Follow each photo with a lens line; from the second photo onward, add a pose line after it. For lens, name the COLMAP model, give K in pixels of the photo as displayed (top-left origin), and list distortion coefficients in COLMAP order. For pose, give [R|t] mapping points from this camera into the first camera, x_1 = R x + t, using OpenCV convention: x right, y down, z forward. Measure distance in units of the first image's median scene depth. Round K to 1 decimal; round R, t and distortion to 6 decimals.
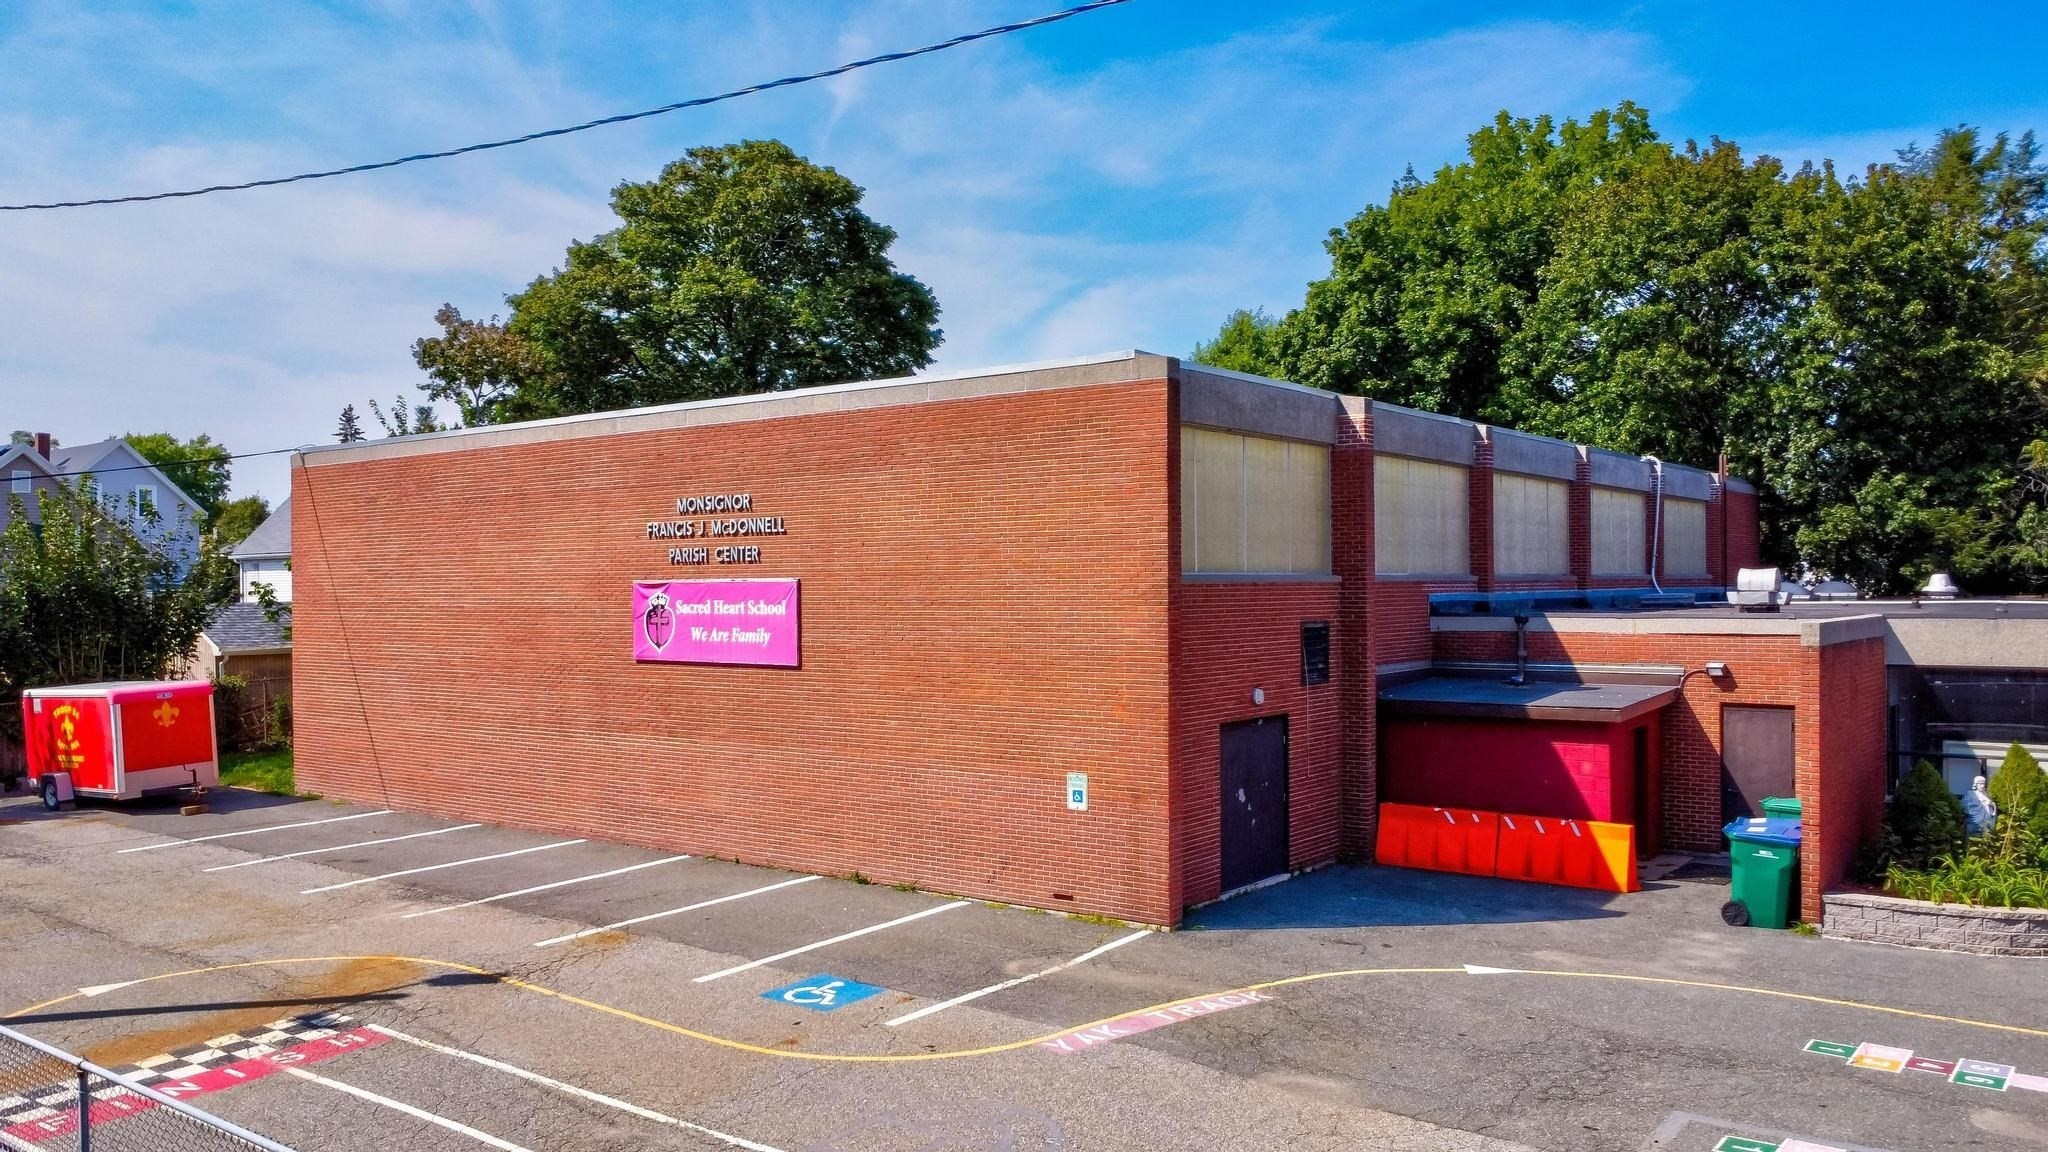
lens RADIAL K [[1532.5, 0, 1024.0], [0, 1532.5, 576.0], [0, 0, 1]] dist [-0.000647, -0.001934]
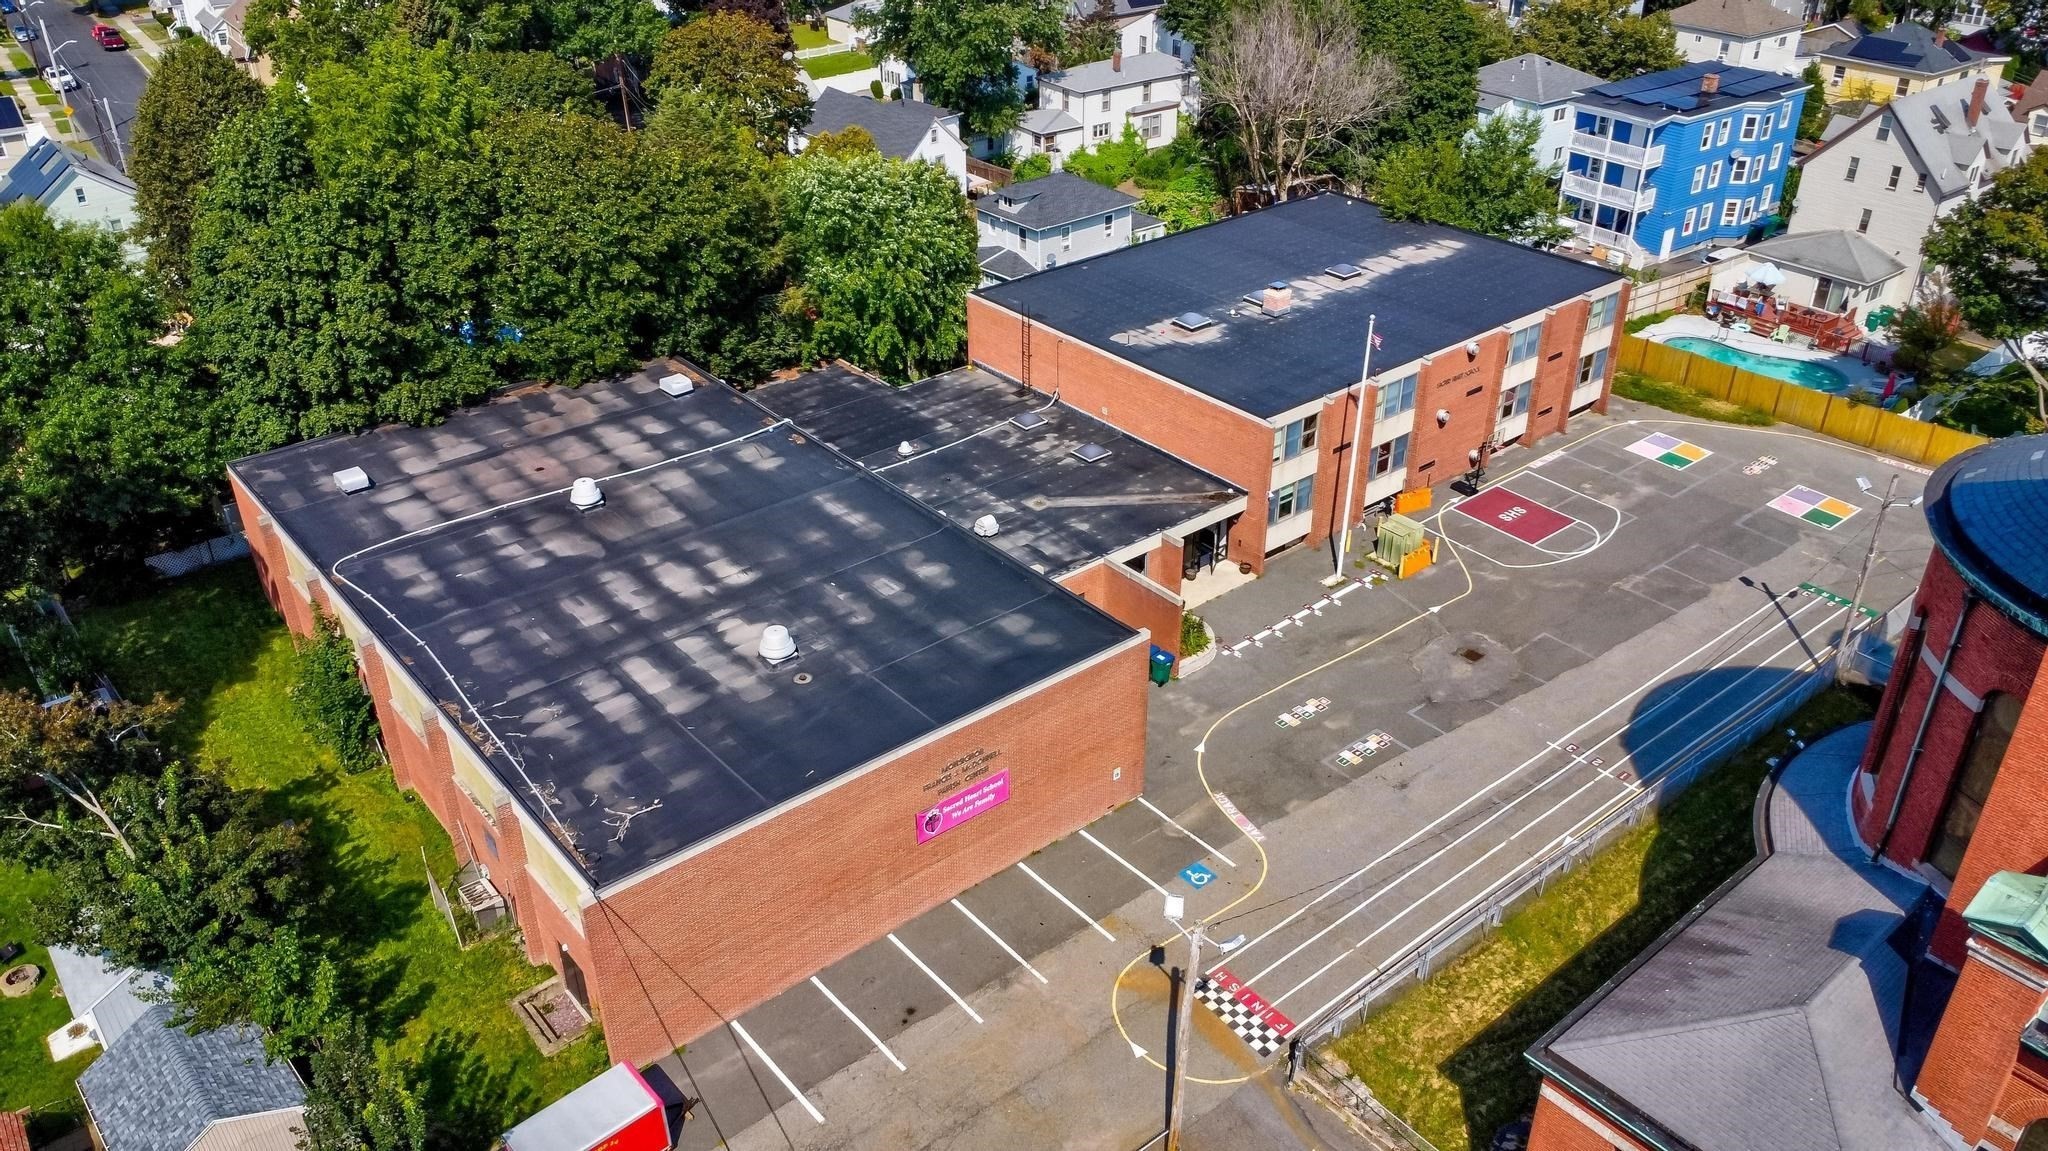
lens RADIAL K [[1532.5, 0, 1024.0], [0, 1532.5, 575.5], [0, 0, 1]] dist [-0.000647, -0.001934]
pose [[0.238456, -0.485640, 0.841007, -2.792246], [0.004788, 0.866565, 0.499041, -2.006636], [-0.971142, -0.114972, 0.208963, 0.806101]]
